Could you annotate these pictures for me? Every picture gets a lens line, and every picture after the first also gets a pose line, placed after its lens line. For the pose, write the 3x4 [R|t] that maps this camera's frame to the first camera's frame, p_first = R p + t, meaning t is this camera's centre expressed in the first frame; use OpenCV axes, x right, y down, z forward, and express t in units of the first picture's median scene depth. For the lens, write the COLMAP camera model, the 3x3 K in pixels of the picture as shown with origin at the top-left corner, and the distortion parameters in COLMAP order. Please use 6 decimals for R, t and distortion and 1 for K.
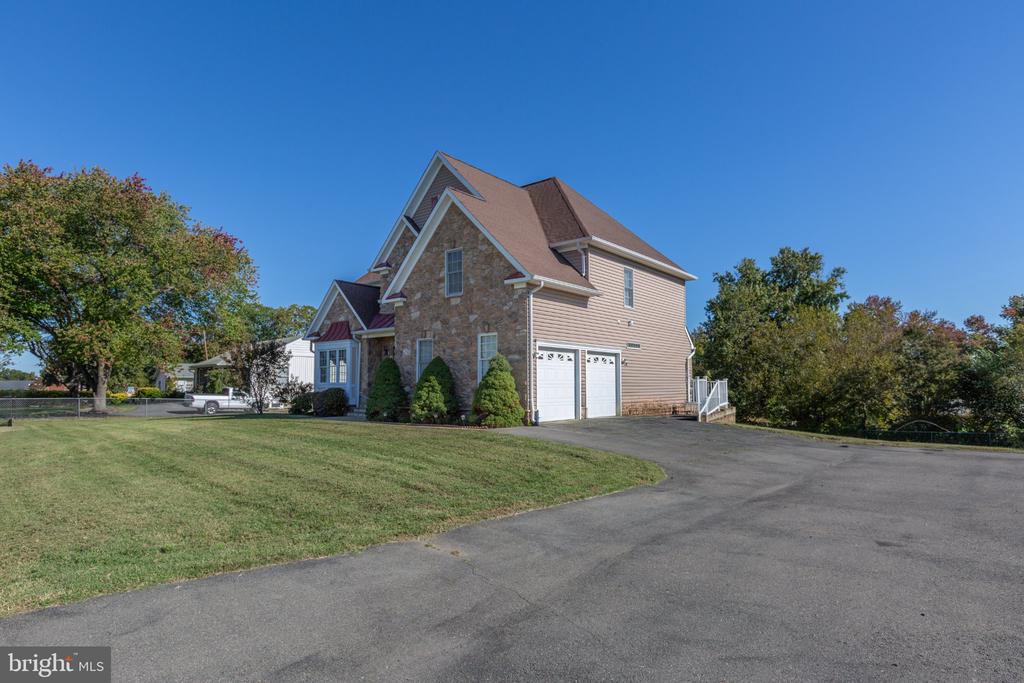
lens RADIAL K [[593.8, 0, 510.5], [0, 593.8, 346.5], [0, 0, 1]] dist [0.000419, 0.000167]
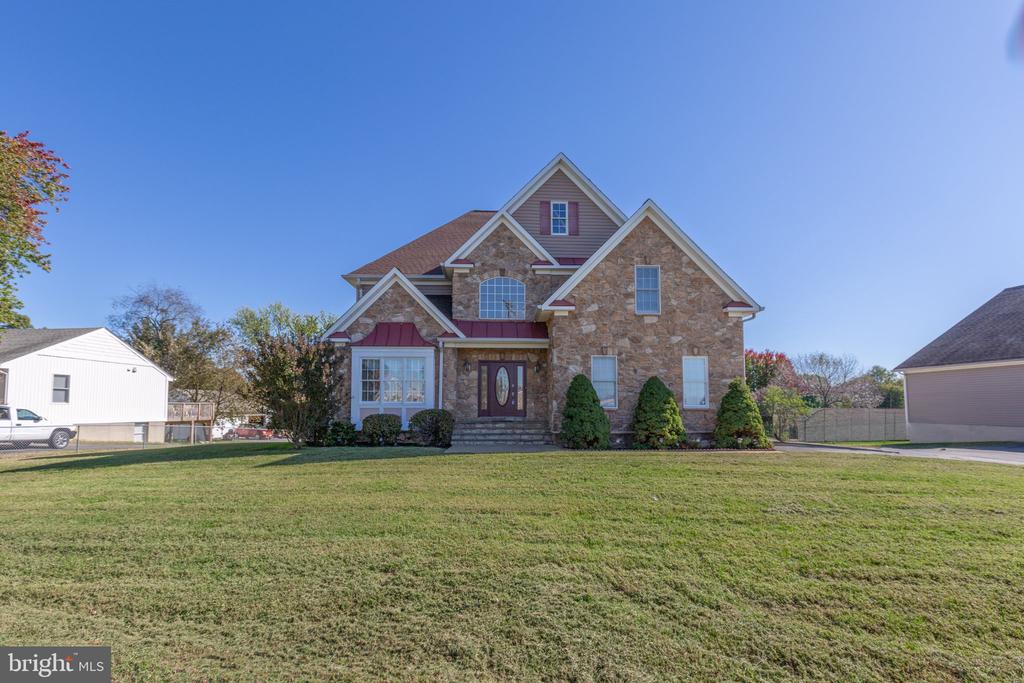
lens RADIAL K [[481.7, 0, 512.4], [0, 481.7, 374.2], [0, 0, 1]] dist [-0.002785, -0.000144]
pose [[0.734935, 0.050096, 0.676284, -0.733303], [-0.051899, 0.998498, -0.017564, 0.034689], [-0.676148, -0.022190, 0.736431, 0.540910]]
